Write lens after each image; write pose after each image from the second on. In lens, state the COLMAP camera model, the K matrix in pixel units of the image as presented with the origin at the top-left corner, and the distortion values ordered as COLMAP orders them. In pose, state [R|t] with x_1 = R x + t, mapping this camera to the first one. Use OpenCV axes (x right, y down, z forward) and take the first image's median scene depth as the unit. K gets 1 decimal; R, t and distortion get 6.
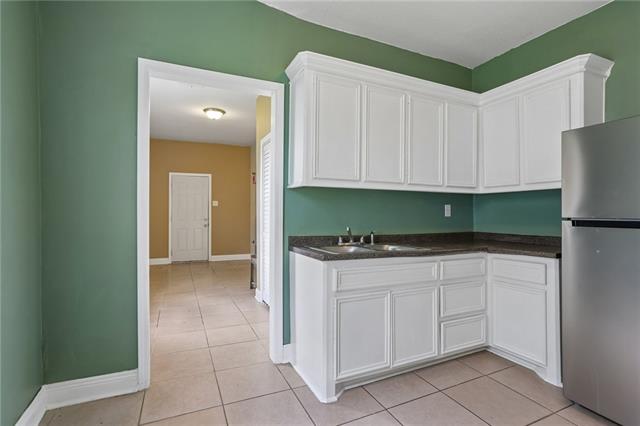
lens RADIAL K [[318.6, 0, 319.4], [0, 318.6, 213.2], [0, 0, 1]] dist [-0.014573, 0.001021]
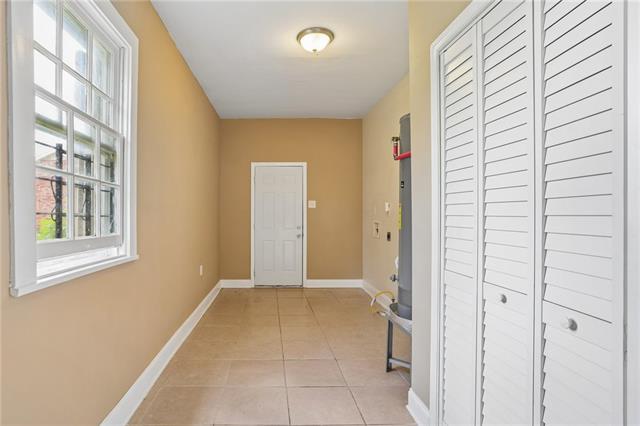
lens RADIAL K [[318.6, 0, 323.8], [0, 318.6, 216.4], [0, 0, 1]] dist [-0.014573, 0.001021]
pose [[0.966844, -0.001442, -0.255366, -0.127295], [0.001591, 0.999999, 0.000376, -0.004855], [0.255365, -0.000770, 0.966845, 0.340467]]
